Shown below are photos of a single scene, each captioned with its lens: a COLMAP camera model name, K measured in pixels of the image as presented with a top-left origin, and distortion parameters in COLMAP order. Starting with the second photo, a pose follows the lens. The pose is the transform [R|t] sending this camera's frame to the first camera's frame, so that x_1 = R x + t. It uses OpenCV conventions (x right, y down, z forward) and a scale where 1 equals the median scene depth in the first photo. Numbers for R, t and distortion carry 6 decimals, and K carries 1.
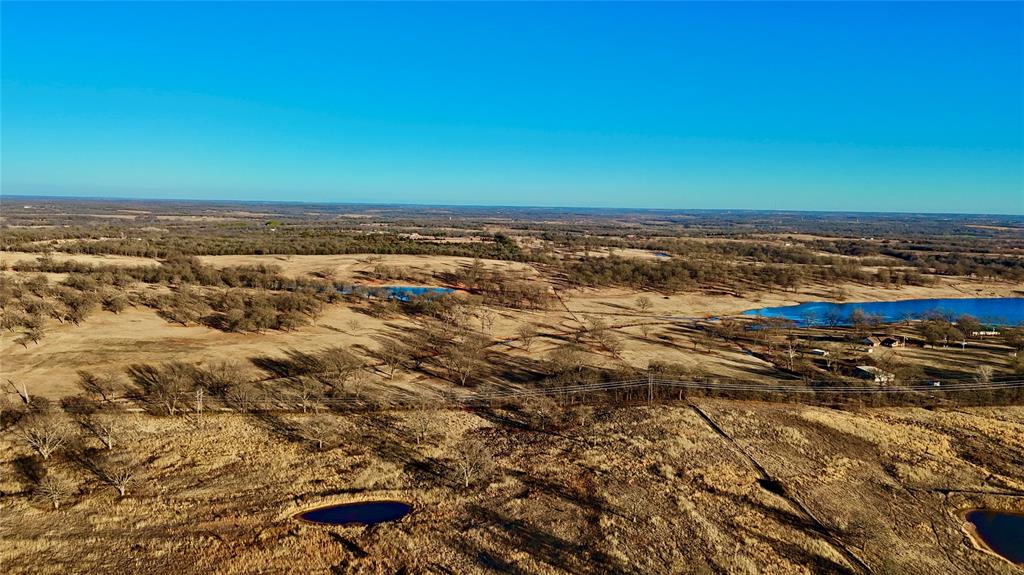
lens RADIAL K [[744.4, 0, 516.9], [0, 744.4, 289.5], [0, 0, 1]] dist [0.072517, -0.071419]
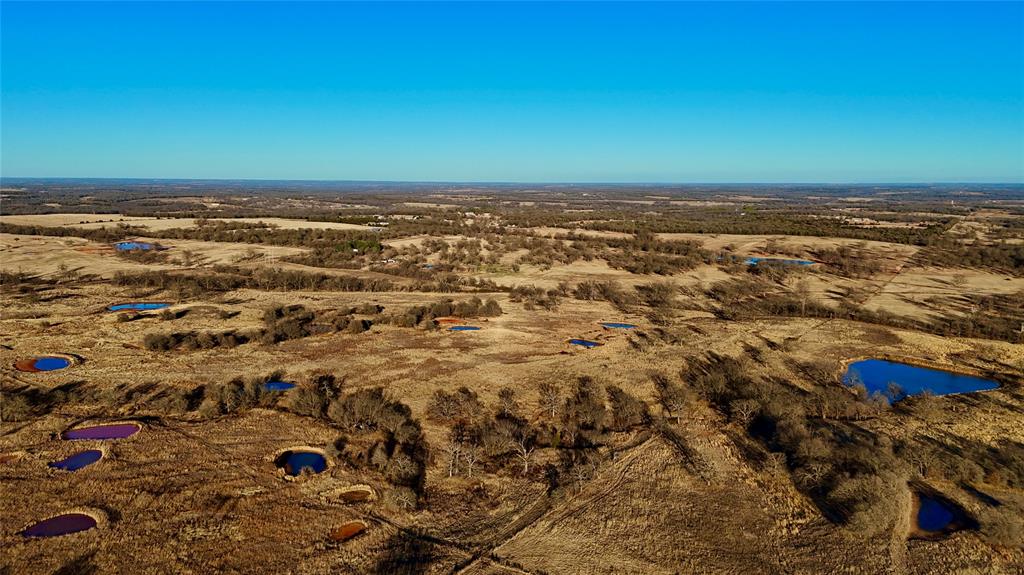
lens RADIAL K [[744.4, 0, 516.4], [0, 744.4, 291.1], [0, 0, 1]] dist [0.072517, -0.071419]
pose [[0.781072, 0.076304, -0.619761, 0.300697], [-0.059972, 0.997085, 0.047178, 0.017727], [0.621554, 0.000319, 0.783371, -0.346988]]
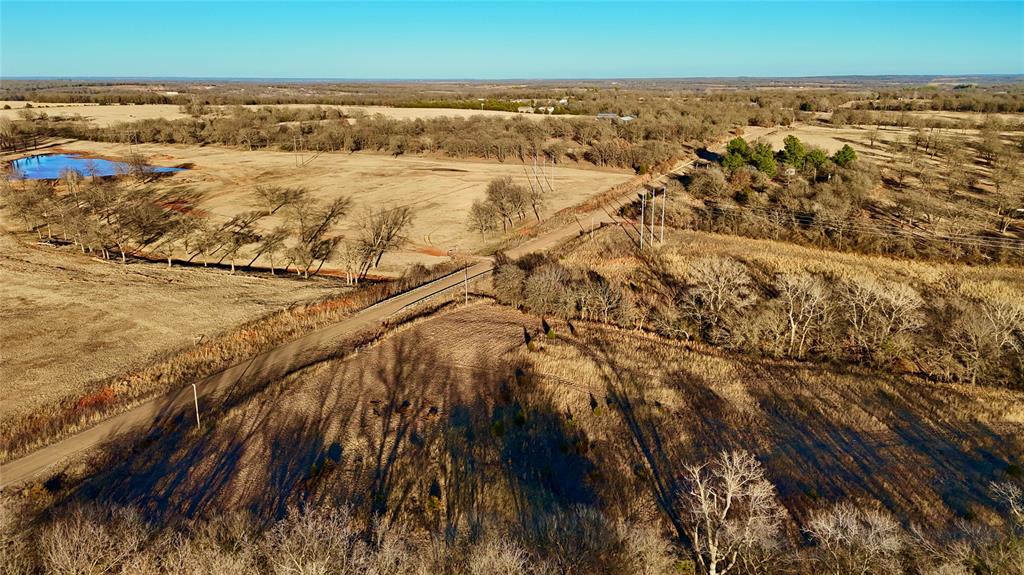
lens RADIAL K [[744.4, 0, 515.2], [0, 744.4, 288.8], [0, 0, 1]] dist [0.072517, -0.071419]
pose [[0.824051, 0.130695, -0.551235, -0.585898], [-0.043719, 0.984794, 0.168133, 0.025978], [0.564827, -0.114451, 0.817234, 0.054753]]
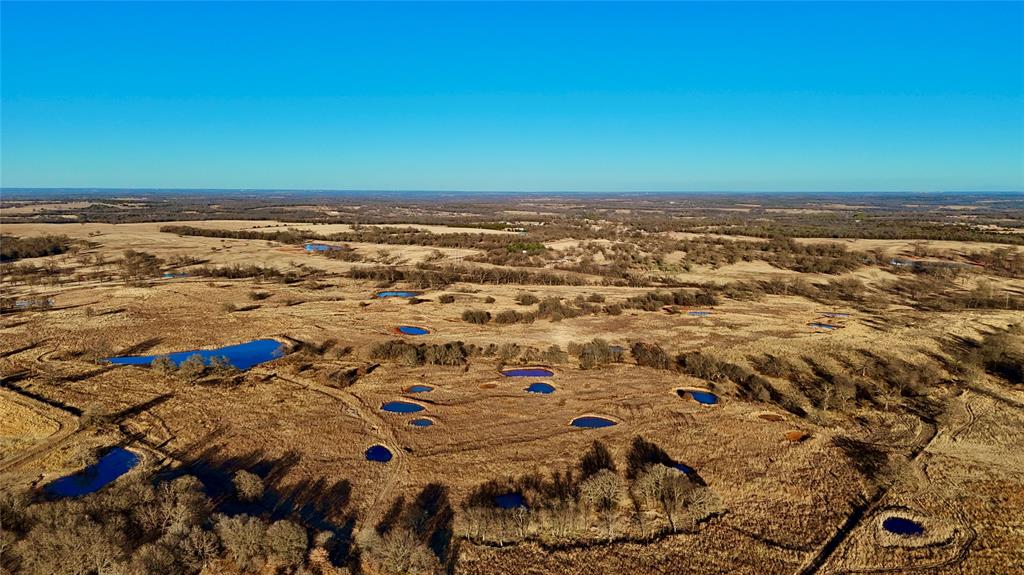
lens RADIAL K [[744.4, 0, 510.3], [0, 744.4, 286.0], [0, 0, 1]] dist [0.072517, -0.071419]
pose [[0.720328, 0.071666, -0.689921, 0.241767], [-0.066677, 0.997196, 0.033969, 0.043542], [0.690421, 0.021533, 0.723087, -0.543114]]
